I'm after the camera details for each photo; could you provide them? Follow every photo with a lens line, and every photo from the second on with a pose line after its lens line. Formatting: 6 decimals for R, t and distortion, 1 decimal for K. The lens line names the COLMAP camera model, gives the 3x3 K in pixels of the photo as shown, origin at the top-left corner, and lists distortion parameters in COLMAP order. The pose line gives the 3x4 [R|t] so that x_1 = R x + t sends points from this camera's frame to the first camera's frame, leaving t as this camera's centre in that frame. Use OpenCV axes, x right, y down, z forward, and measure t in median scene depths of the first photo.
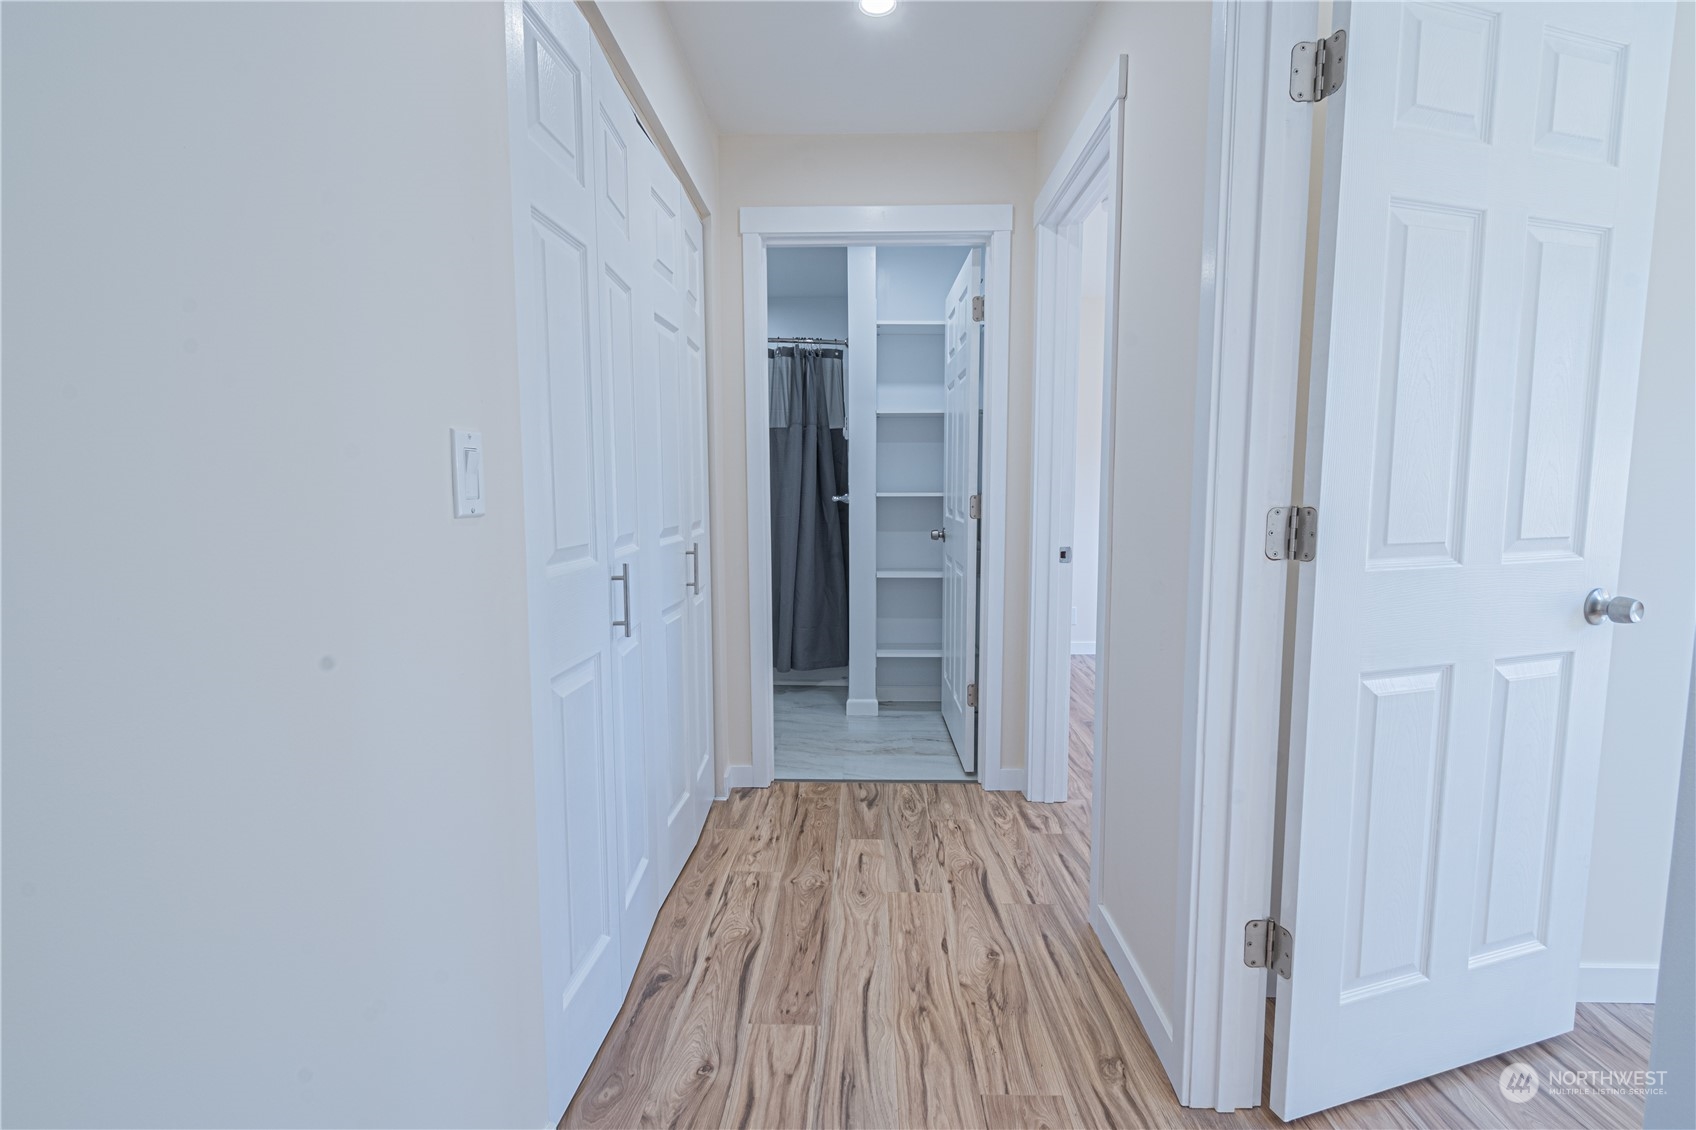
lens RADIAL K [[768.0, 0, 840.3], [0, 768.0, 567.8], [0, 0, 1]] dist [-0.002830, -0.000558]
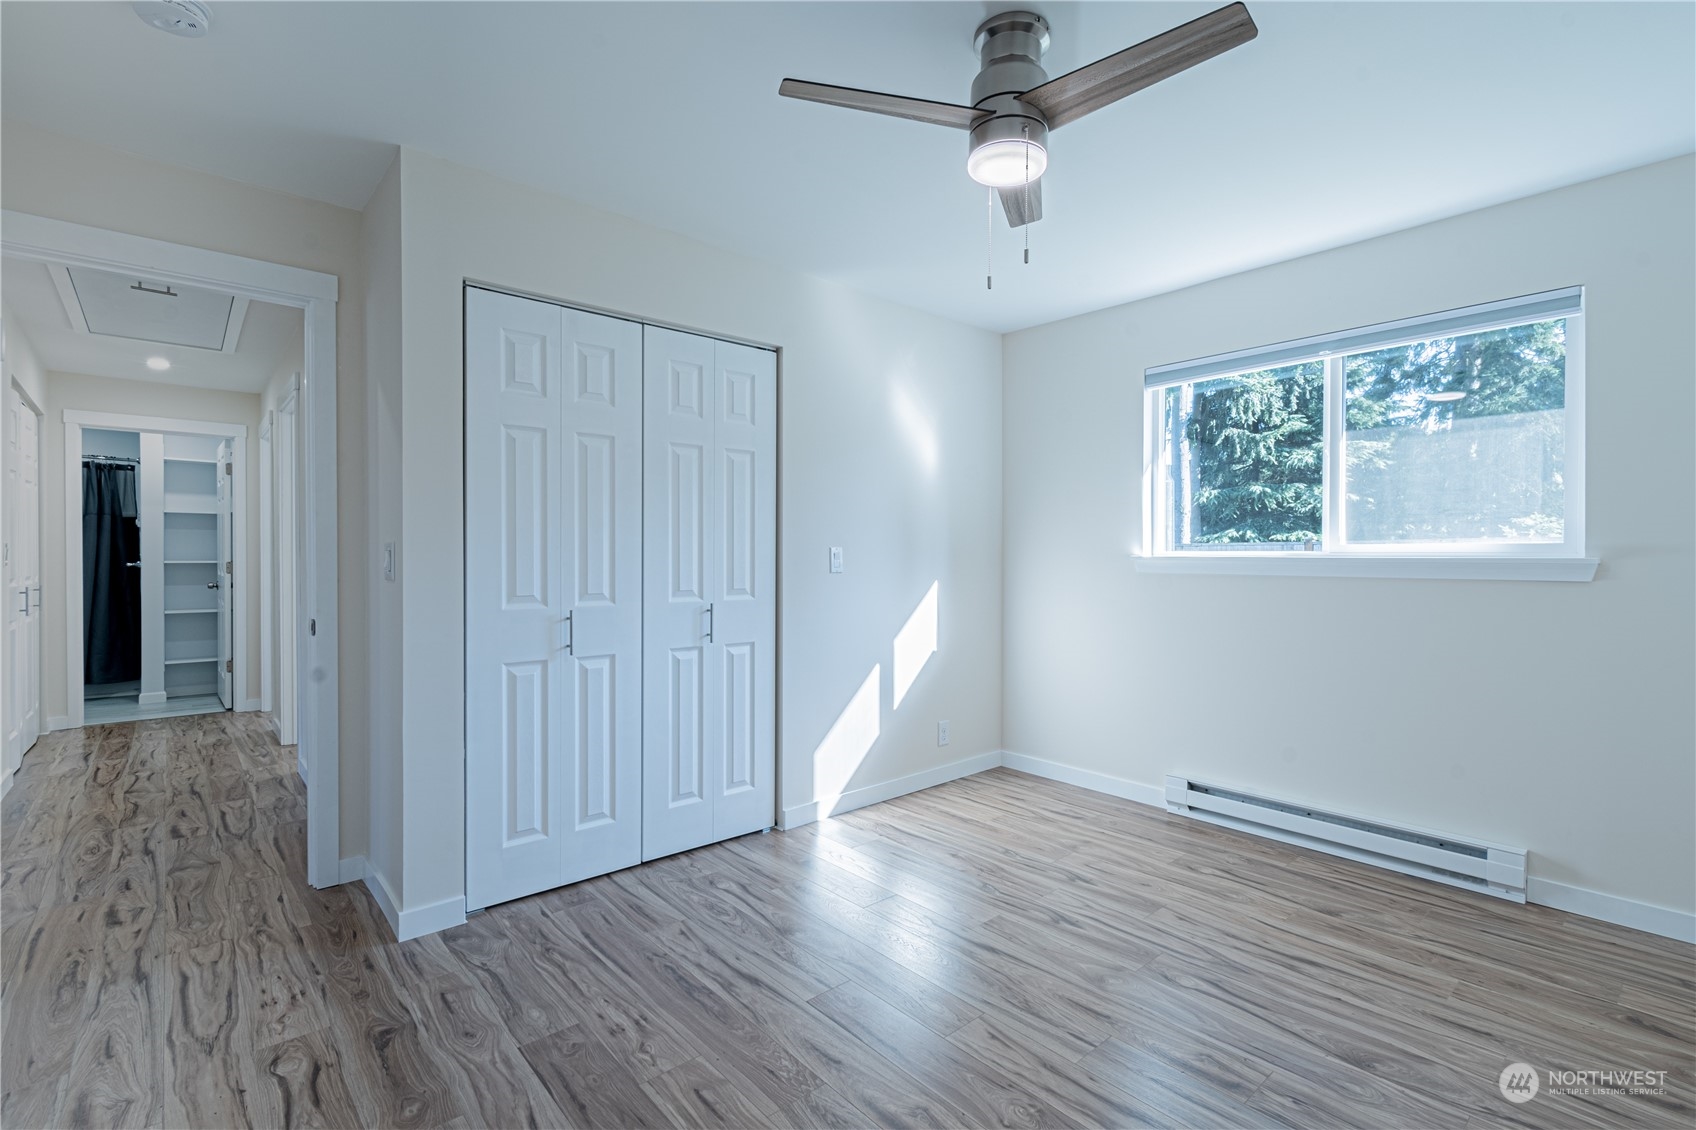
lens RADIAL K [[768.0, 0, 840.3], [0, 768.0, 567.8], [0, 0, 1]] dist [-0.002830, -0.000558]
pose [[0.728487, -0.001117, 0.685058, -0.019577], [0.063270, 0.995834, -0.065656, 0.110204], [-0.682131, 0.091173, 0.725524, -1.114006]]
